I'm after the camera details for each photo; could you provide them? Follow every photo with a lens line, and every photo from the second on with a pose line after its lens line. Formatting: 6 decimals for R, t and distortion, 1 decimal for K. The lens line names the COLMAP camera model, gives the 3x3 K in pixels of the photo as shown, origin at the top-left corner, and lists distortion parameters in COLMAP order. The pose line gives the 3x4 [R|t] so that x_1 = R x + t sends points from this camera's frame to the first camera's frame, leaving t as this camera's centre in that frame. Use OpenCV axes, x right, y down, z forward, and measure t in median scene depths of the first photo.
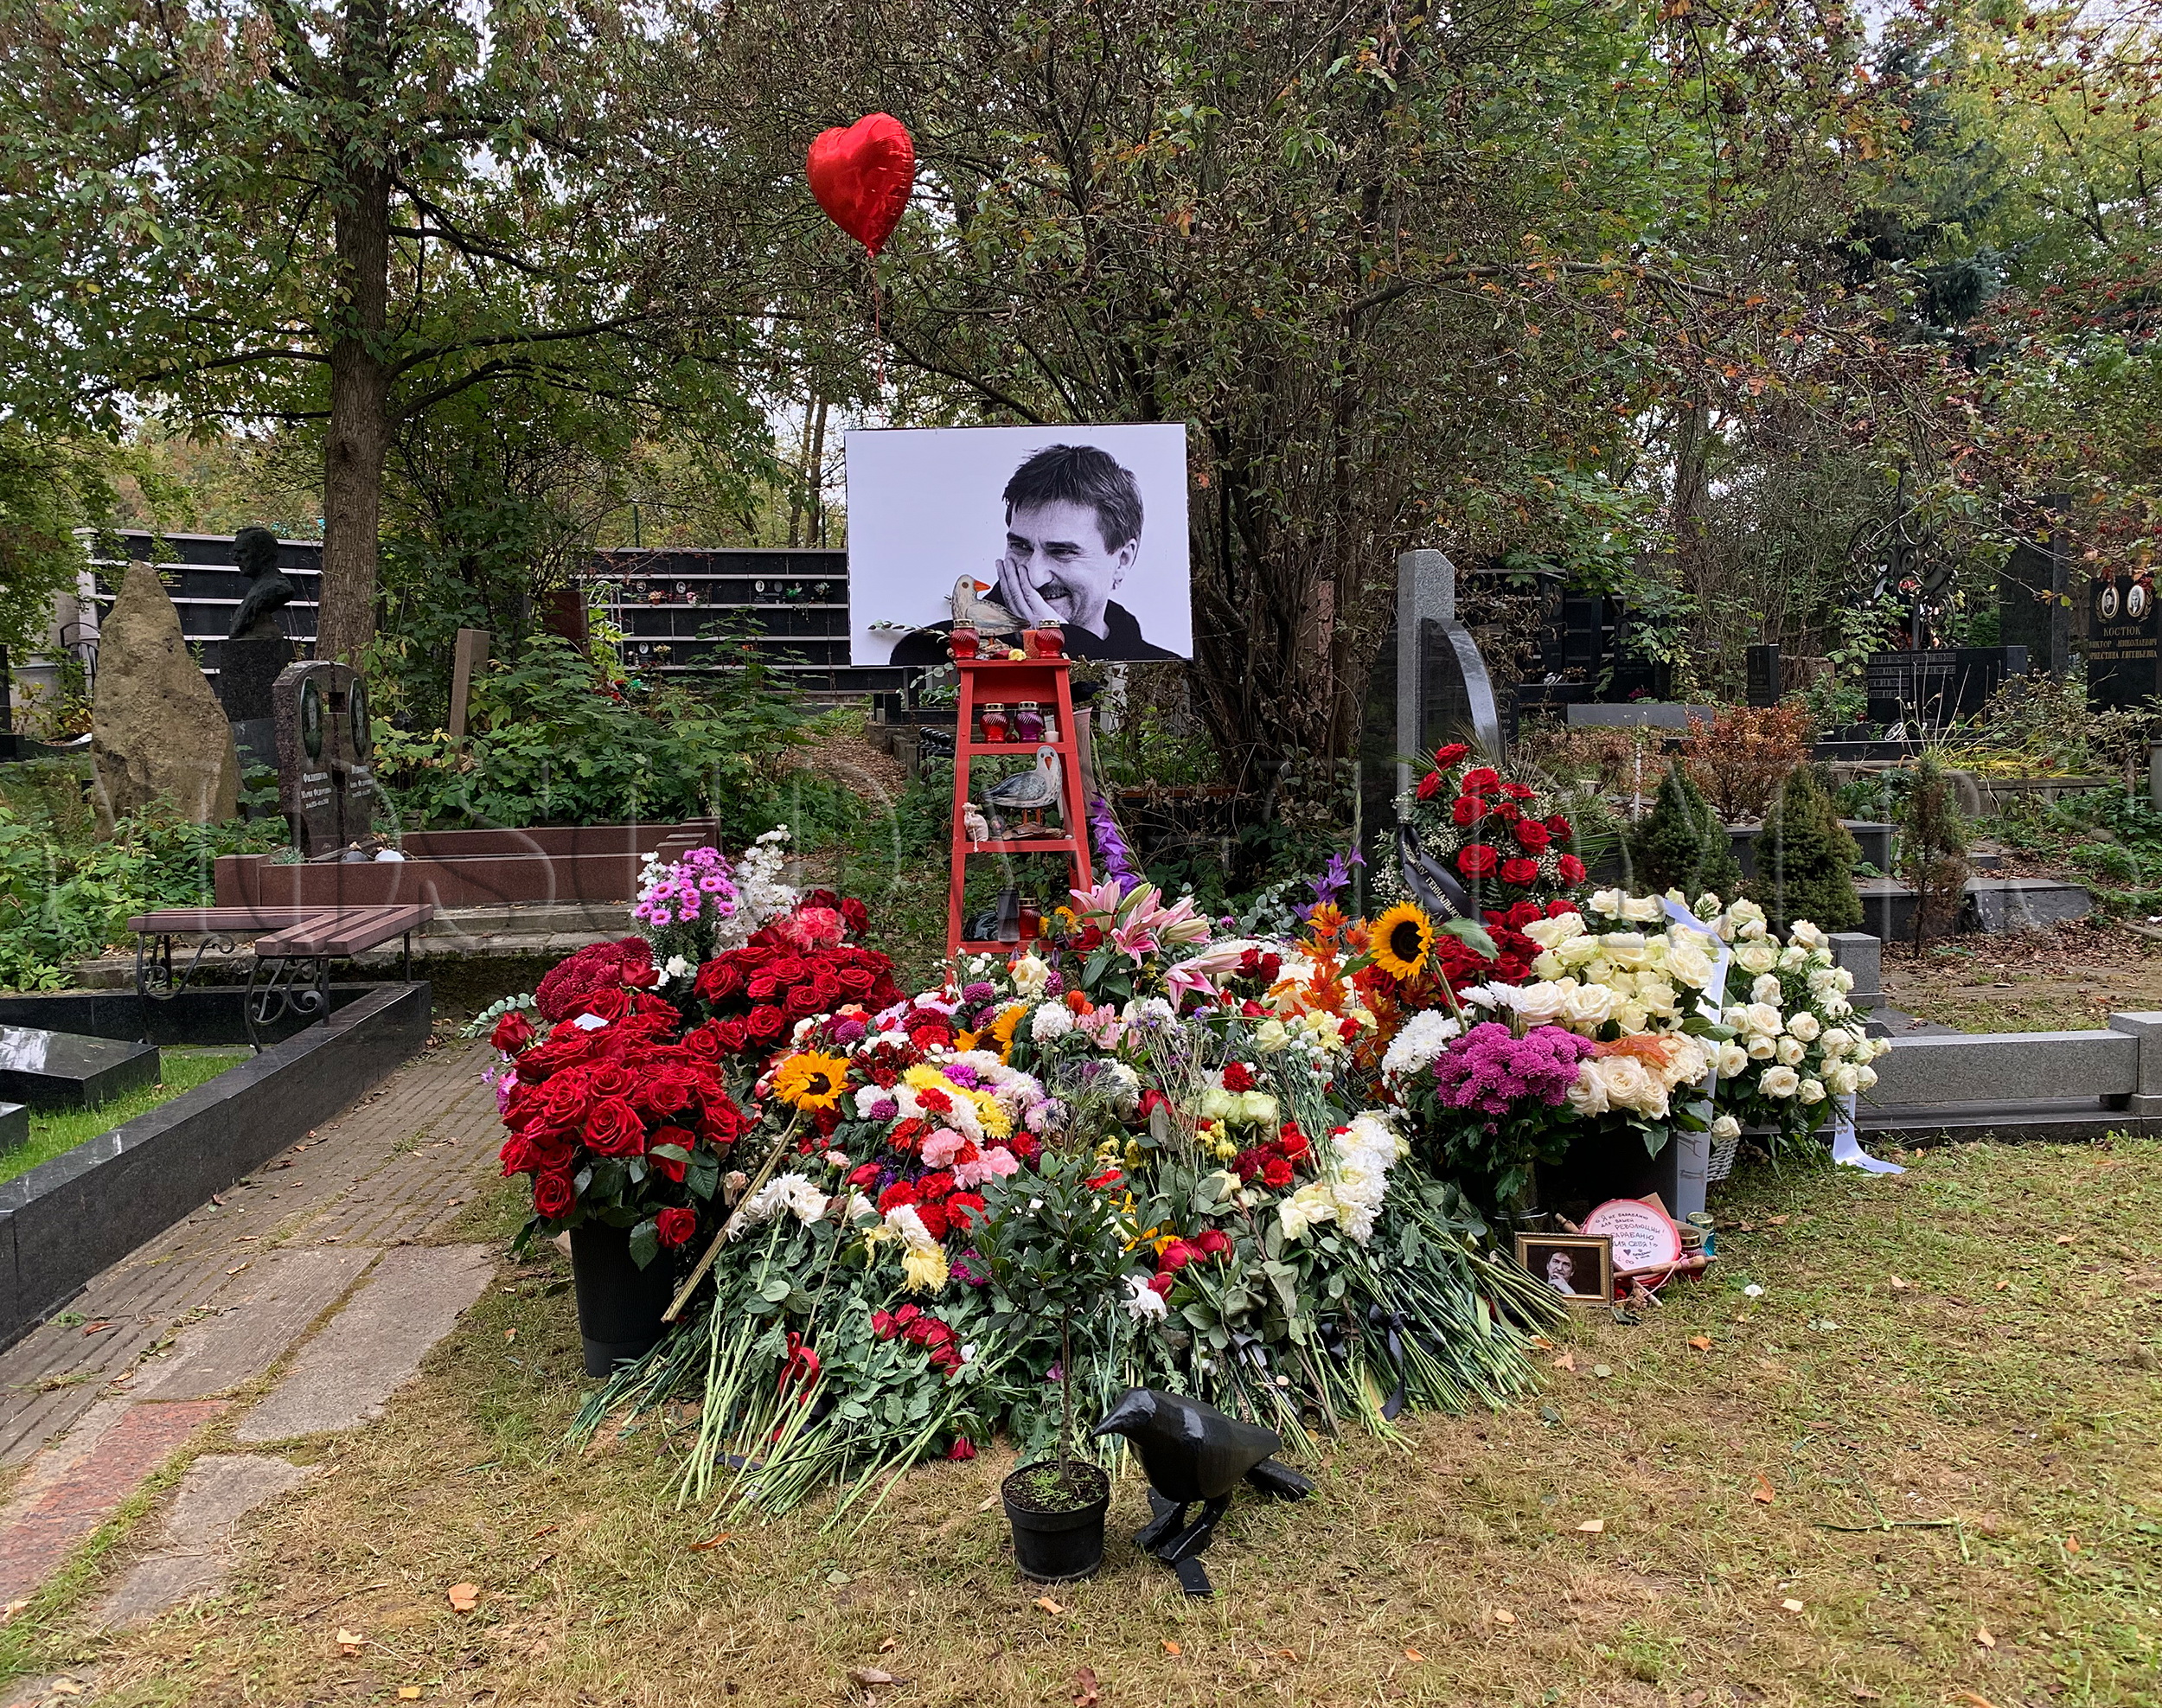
lens RADIAL K [[1784.1, 0, 1079.9], [0, 1784.1, 851.8], [0, 0, 1]] dist [0.010788, 0.001616]
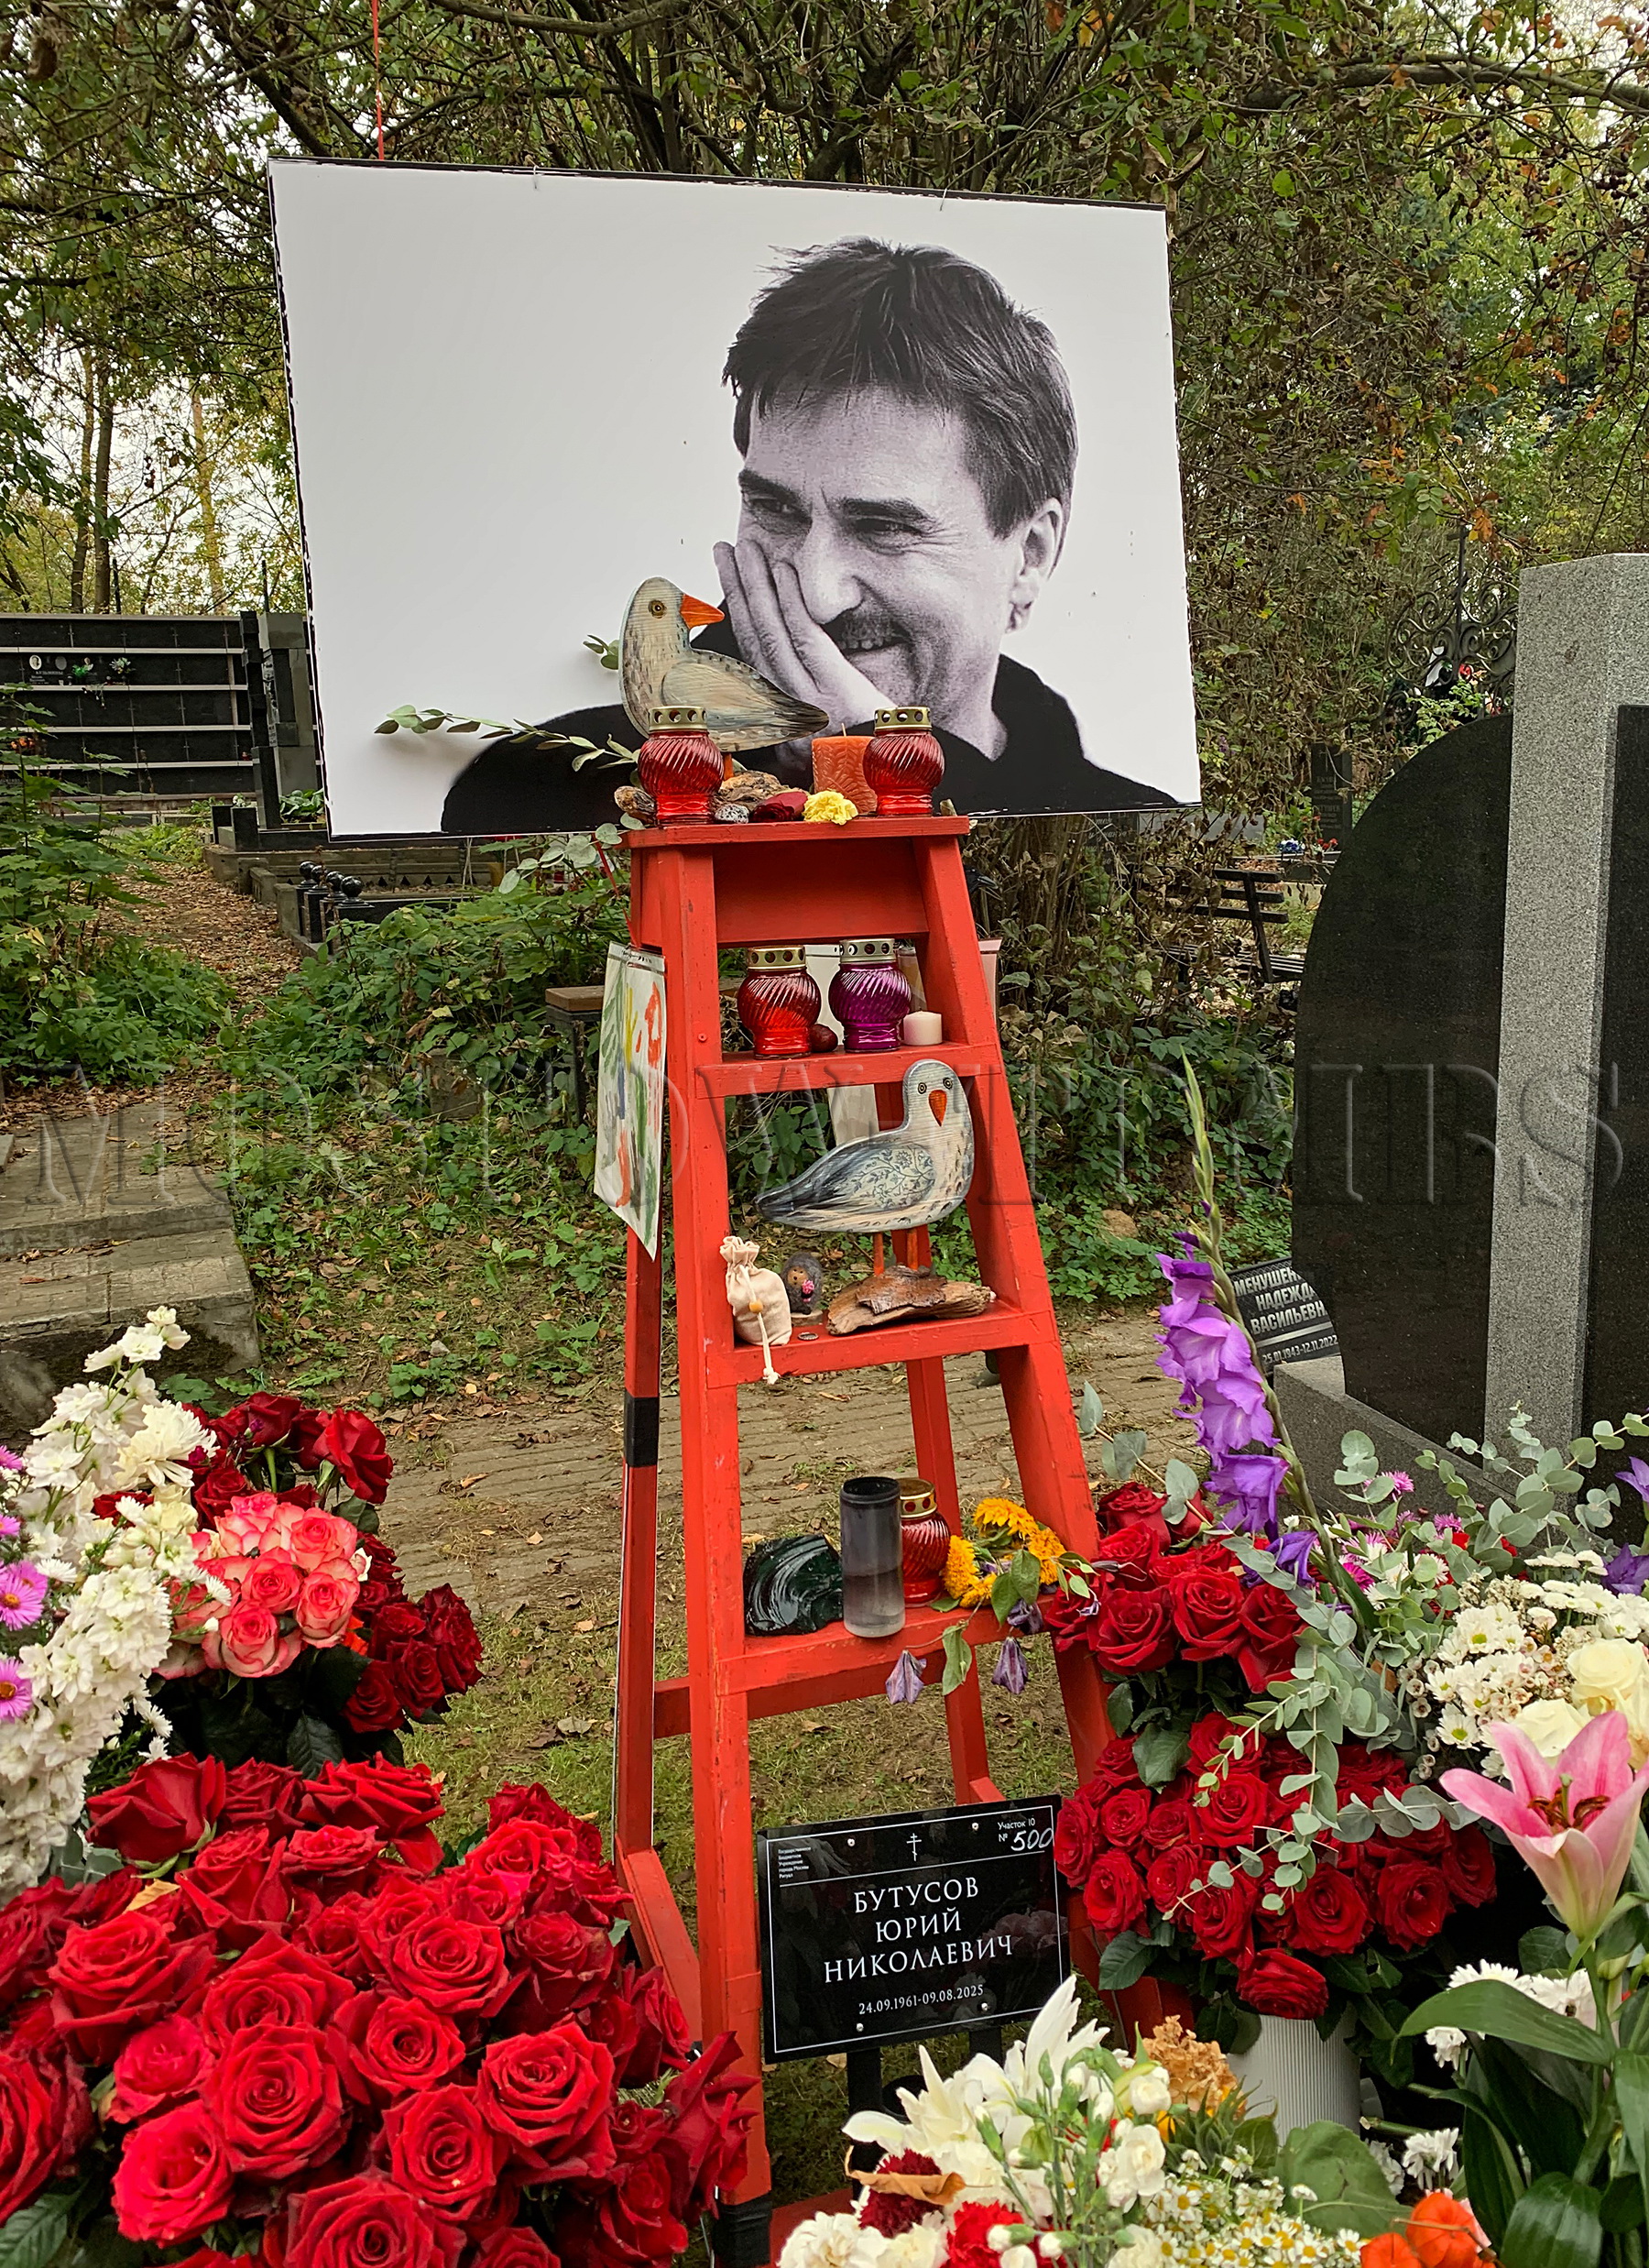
lens RADIAL K [[1736.3, 0, 854.2], [0, 1736.3, 1099.3], [0, 0, 1]] dist [0.013462, -0.021722]
pose [[0.968048, -0.051560, 0.245409, -0.114620], [0.028763, 0.995005, 0.095589, -0.081285], [-0.249112, -0.085476, 0.964695, 0.628389]]
